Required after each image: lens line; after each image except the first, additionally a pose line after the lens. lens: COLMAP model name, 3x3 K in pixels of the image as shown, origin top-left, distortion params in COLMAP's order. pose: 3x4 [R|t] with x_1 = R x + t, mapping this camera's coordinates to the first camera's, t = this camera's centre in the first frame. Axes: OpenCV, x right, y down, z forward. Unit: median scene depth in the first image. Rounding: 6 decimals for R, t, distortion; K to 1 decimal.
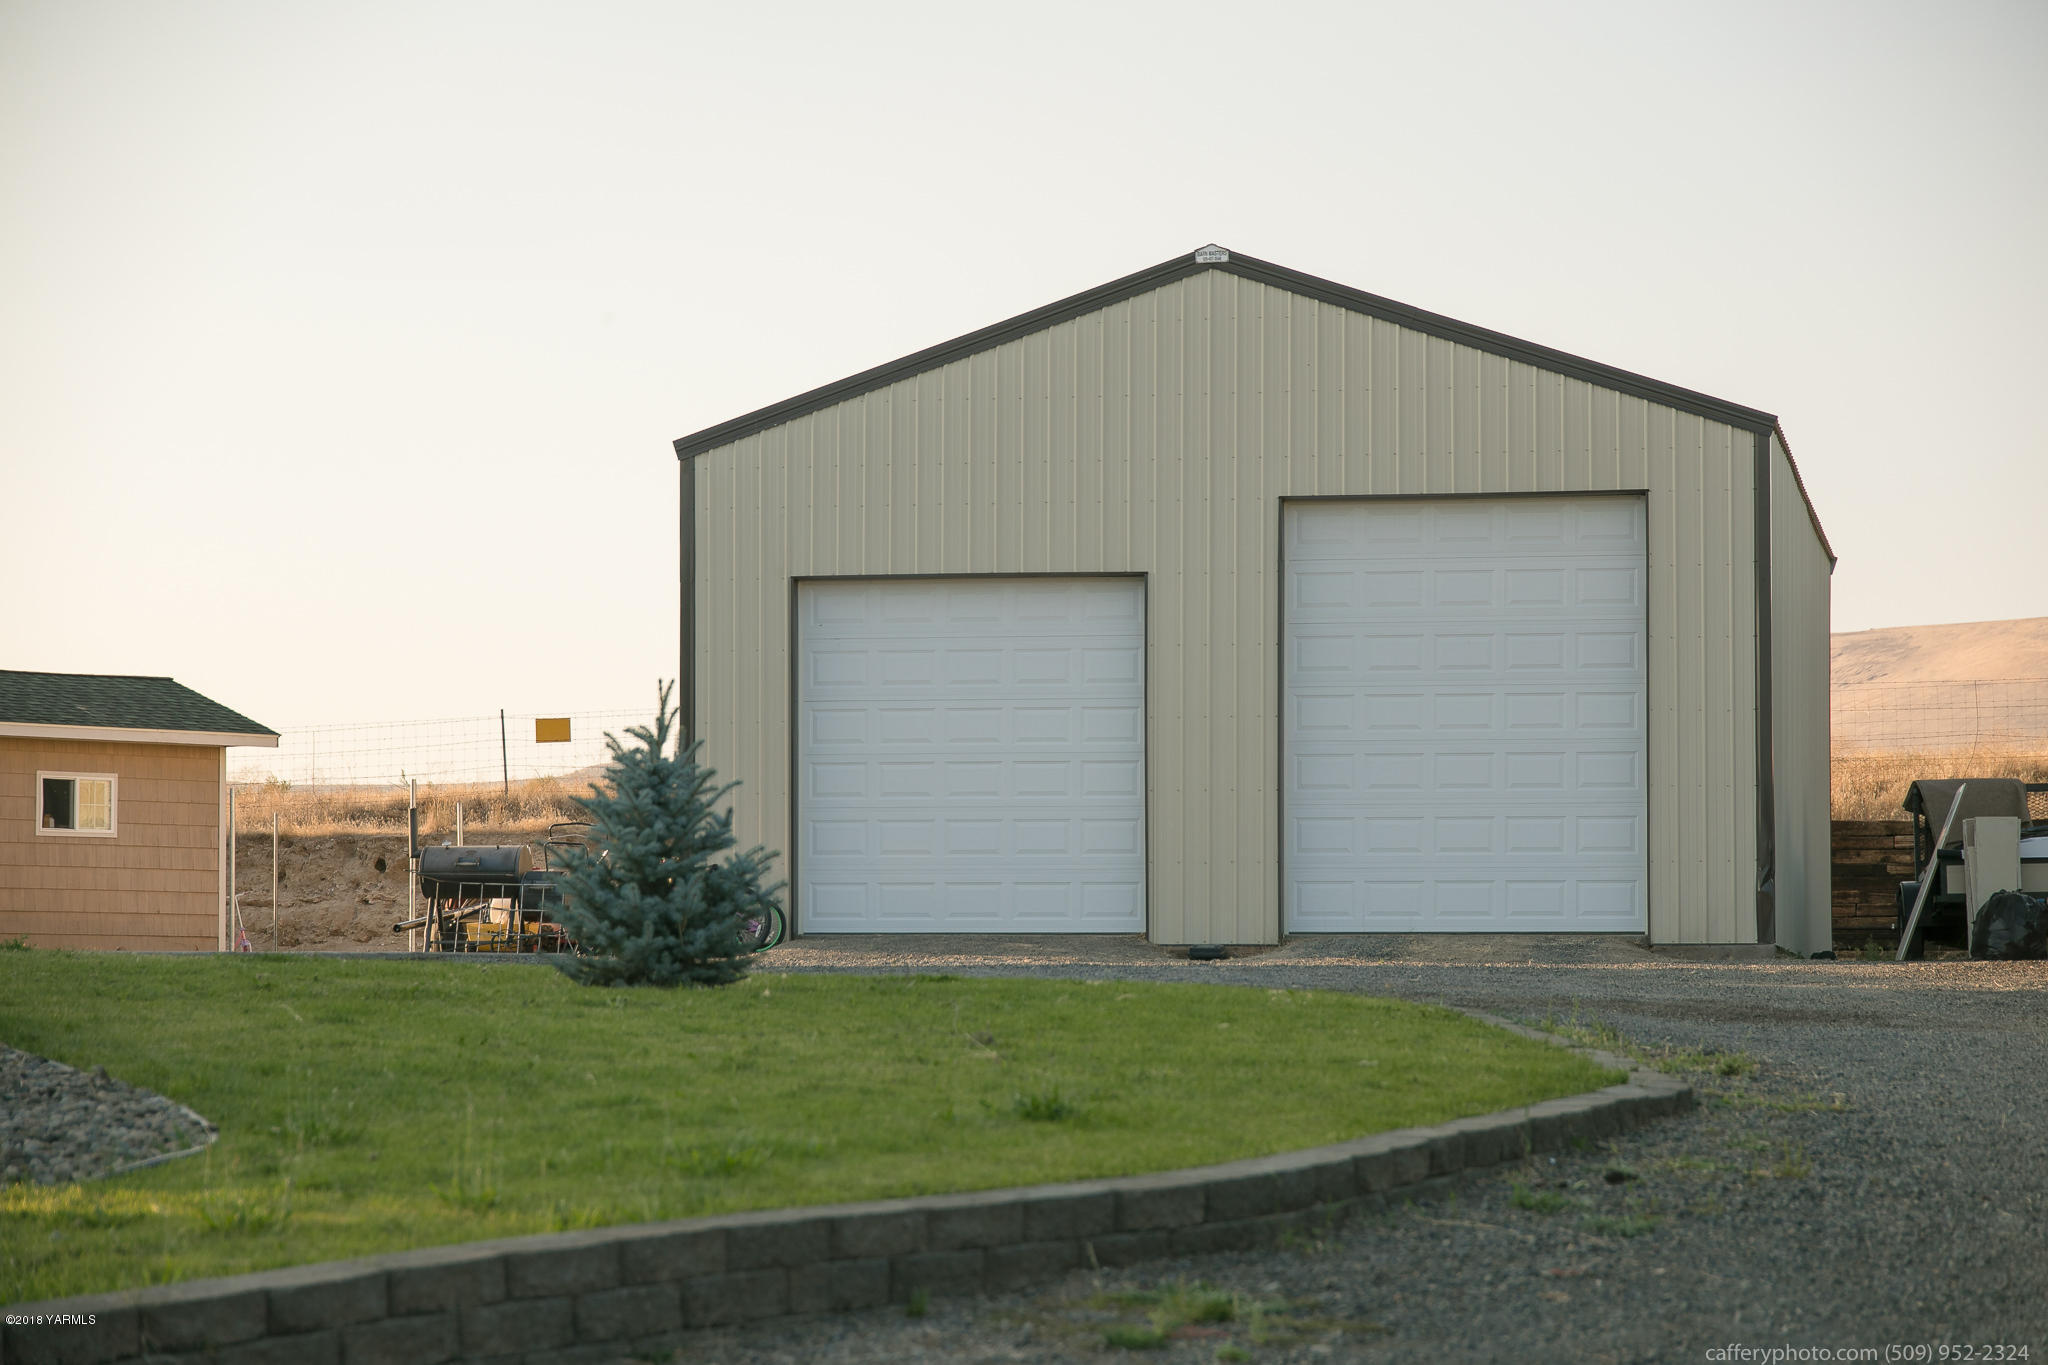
lens RADIAL K [[5030.2, 0, 1024.0], [0, 5030.2, 682.5], [0, 0, 1]] dist [-0.118972, -0.492744]
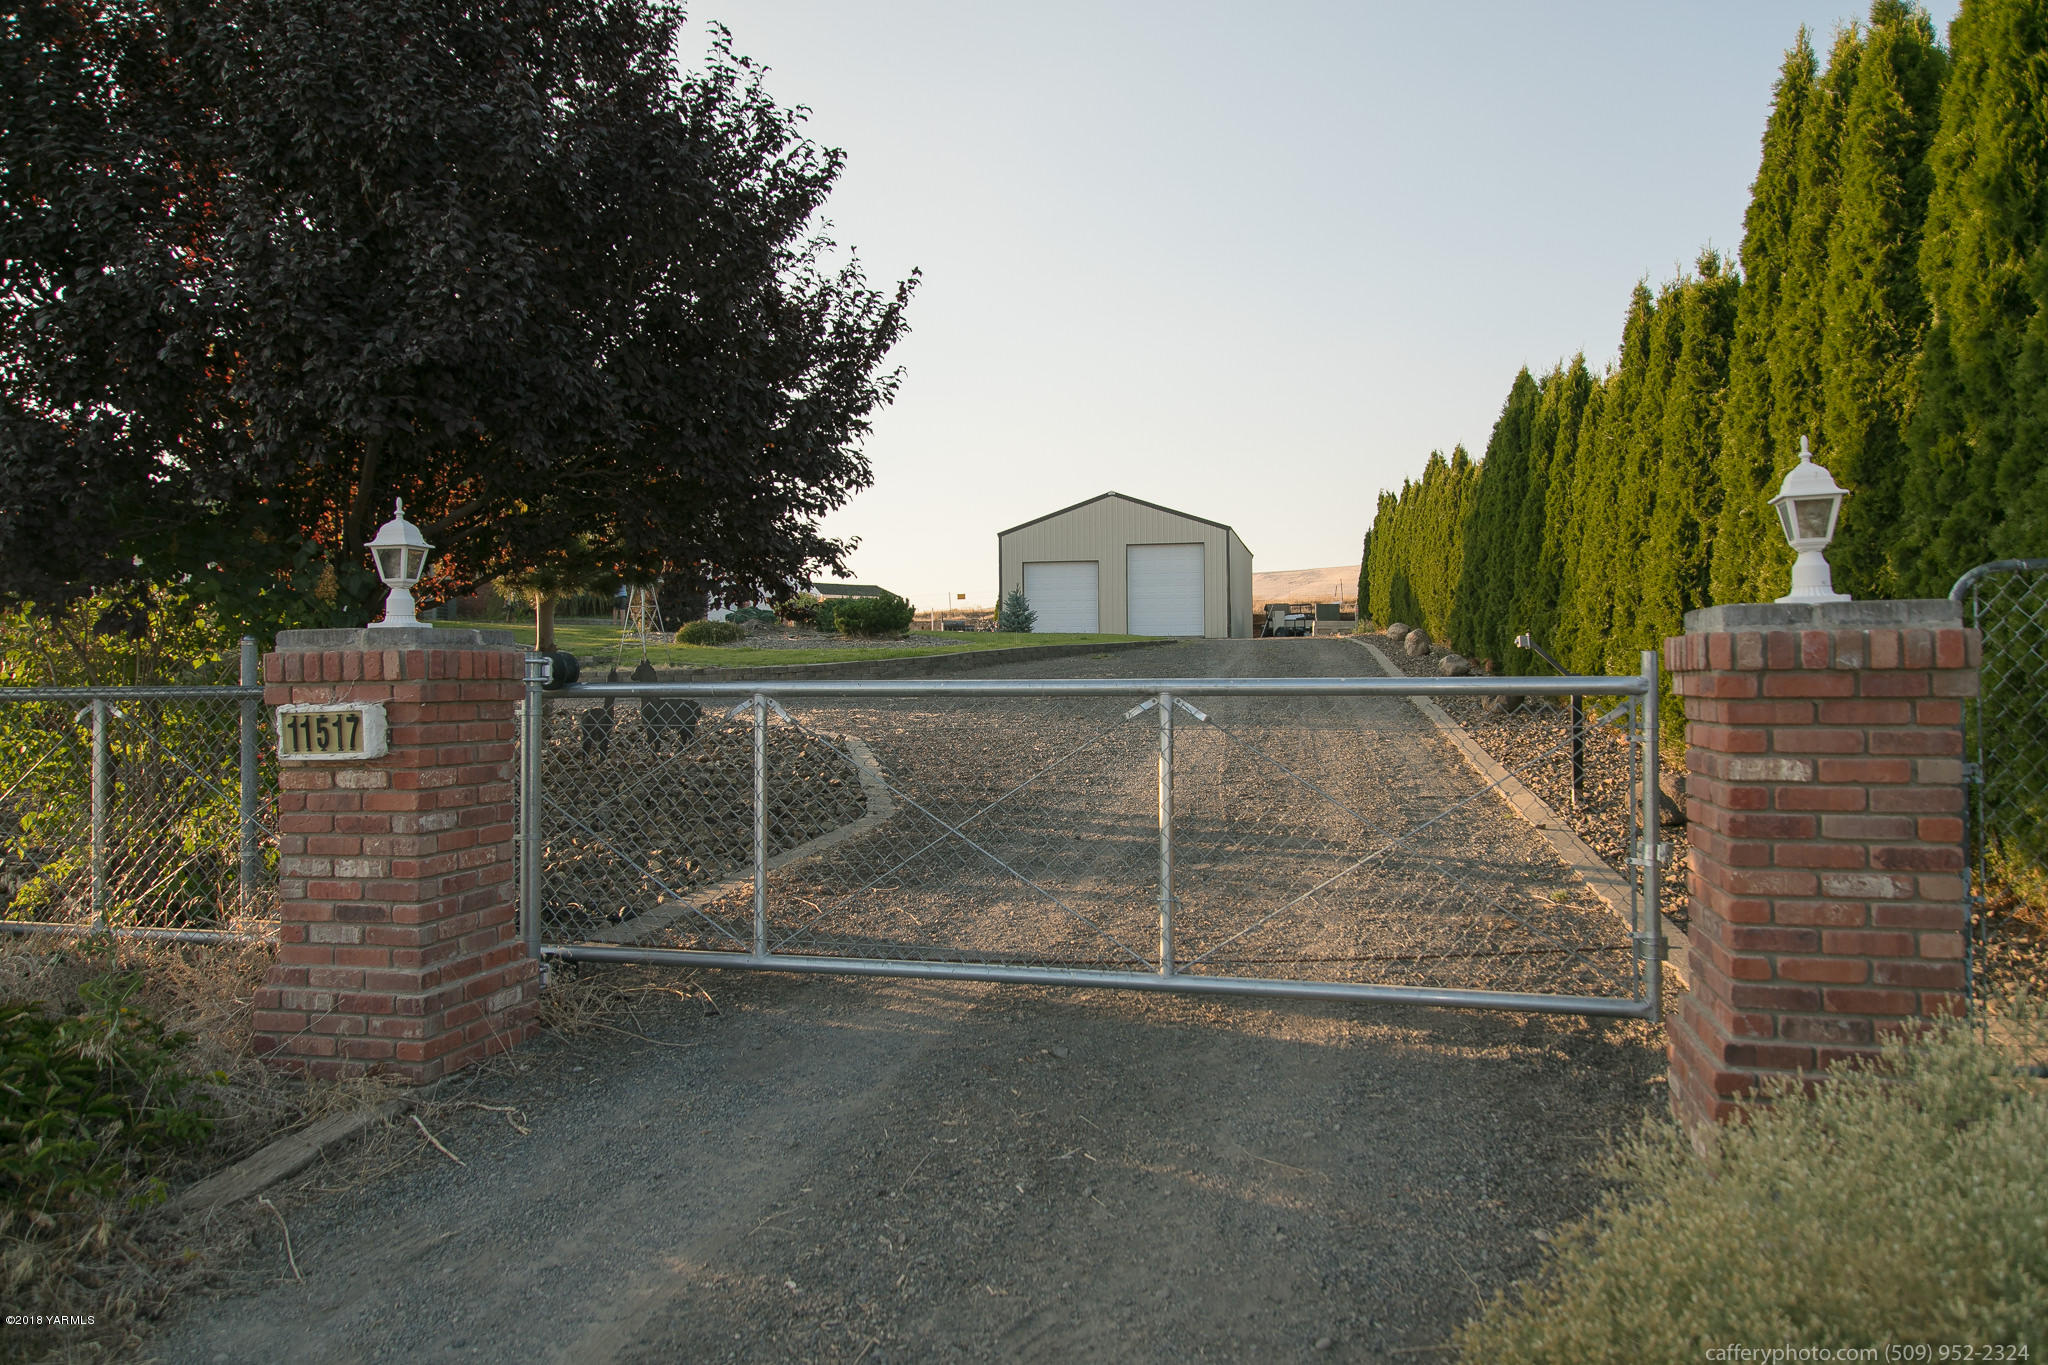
lens RADIAL K [[1418.7, 0, 1024.0], [0, 1418.7, 682.5], [0, 0, 1]] dist [-0.000016, -0.000020]
pose [[0.999739, -0.007913, -0.021440, -0.017173], [0.009302, 0.997810, 0.065486, 0.004625], [0.020875, -0.065669, 0.997623, -0.334159]]
